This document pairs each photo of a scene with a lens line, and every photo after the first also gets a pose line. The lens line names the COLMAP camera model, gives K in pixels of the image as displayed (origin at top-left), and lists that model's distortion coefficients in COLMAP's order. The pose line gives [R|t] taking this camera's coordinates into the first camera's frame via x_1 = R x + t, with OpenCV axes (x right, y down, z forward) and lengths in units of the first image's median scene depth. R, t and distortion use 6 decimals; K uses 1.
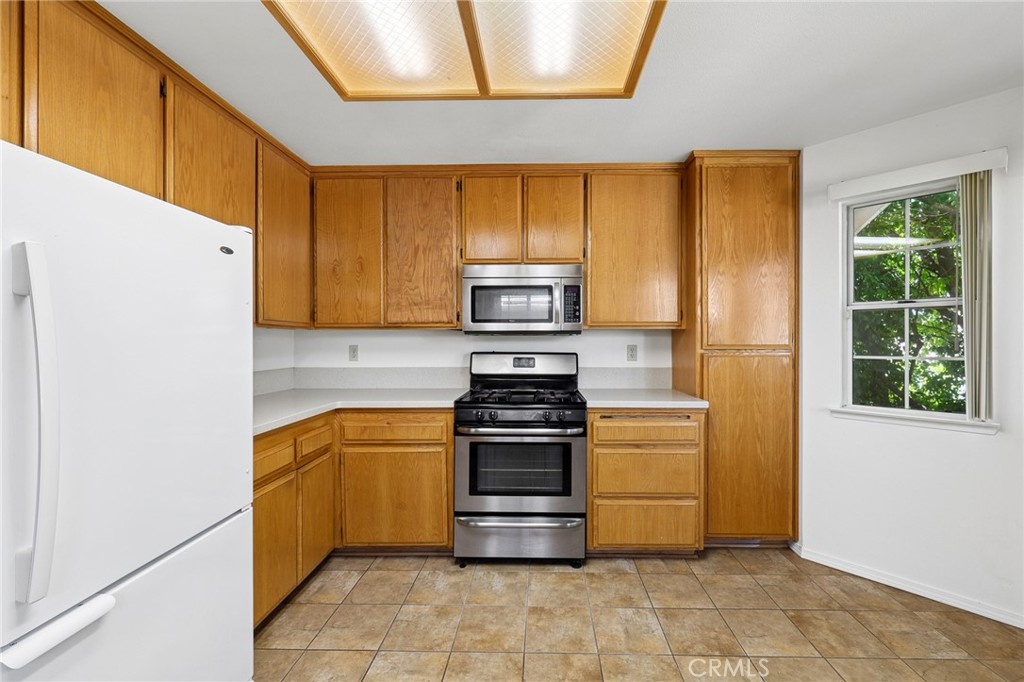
lens RADIAL K [[410.6, 0, 533.7], [0, 410.6, 343.1], [0, 0, 1]] dist [-0.000469, 0.000009]
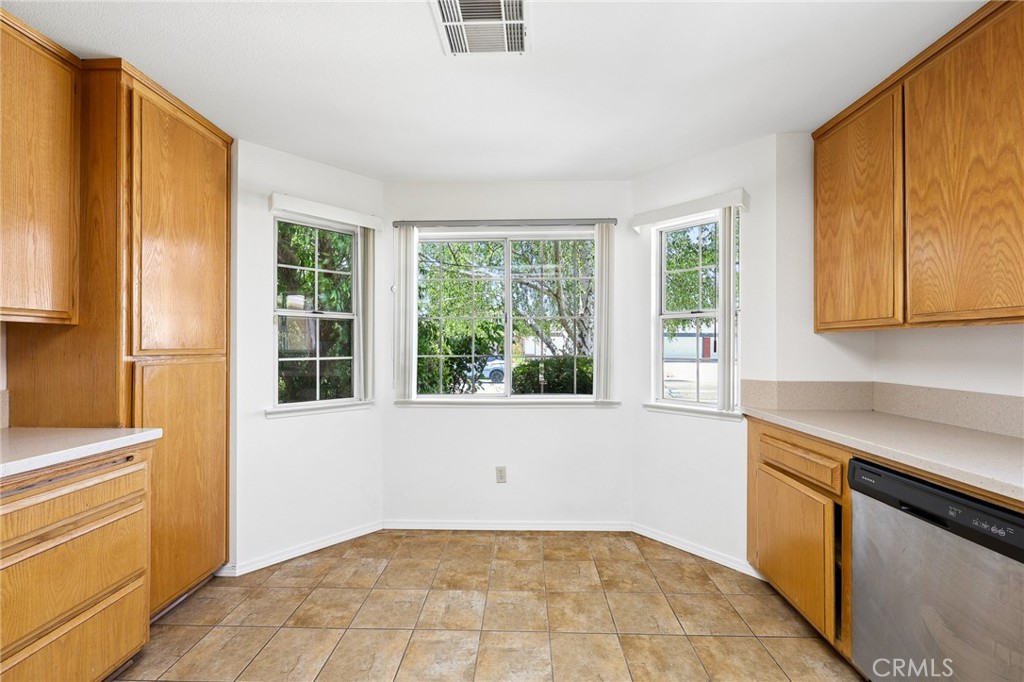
lens RADIAL K [[410.6, 0, 514.0], [0, 410.6, 343.7], [0, 0, 1]] dist [-0.000469, 0.000009]
pose [[0.008433, 0.002353, 0.999962, -0.283905], [-0.002041, 0.999995, -0.002336, -0.005489], [-0.999962, -0.002022, 0.008438, 0.372860]]
